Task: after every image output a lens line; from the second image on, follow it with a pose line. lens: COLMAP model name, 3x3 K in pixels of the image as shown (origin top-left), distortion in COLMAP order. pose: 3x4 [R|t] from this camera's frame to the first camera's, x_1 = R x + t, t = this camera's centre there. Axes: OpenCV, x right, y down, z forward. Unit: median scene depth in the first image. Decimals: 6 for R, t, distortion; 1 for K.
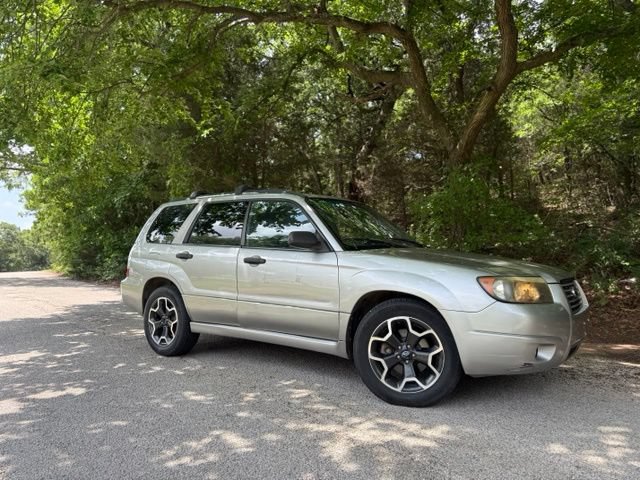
lens RADIAL K [[469.5, 0, 318.0], [0, 469.5, 243.3], [0, 0, 1]] dist [0.053864, -0.074341]
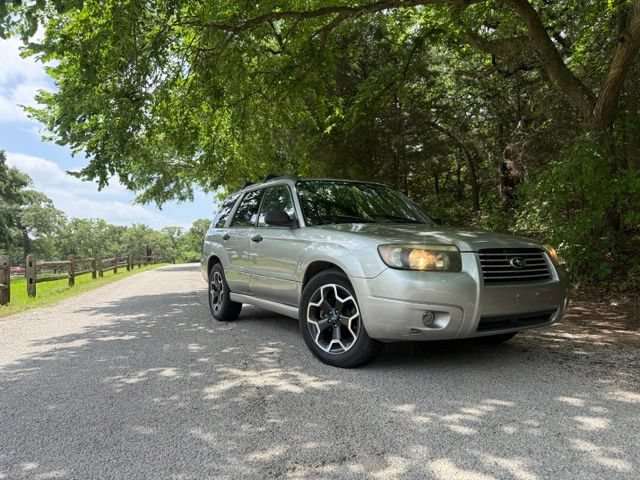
lens RADIAL K [[472.5, 0, 320.0], [0, 472.5, 240.0], [0, 0, 1]] dist [0.062040, -0.076637]
pose [[0.917037, -0.018473, -0.398374, 0.588914], [0.022180, 0.999743, 0.004698, 0.047493], [0.398185, -0.013144, 0.917211, -0.012566]]
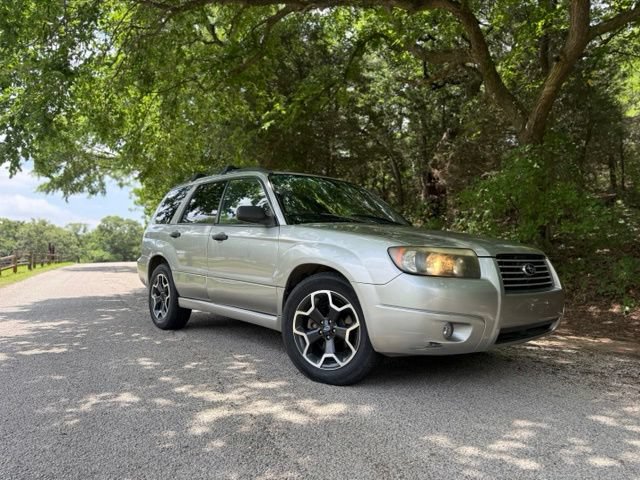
lens RADIAL K [[469.5, 0, 318.0], [0, 469.5, 243.3], [0, 0, 1]] dist [0.053864, -0.074341]
pose [[0.973015, 0.006860, -0.230639, 0.383918], [-0.005404, 0.999961, 0.006945, 0.052990], [0.230677, -0.005512, 0.973015, 0.066100]]
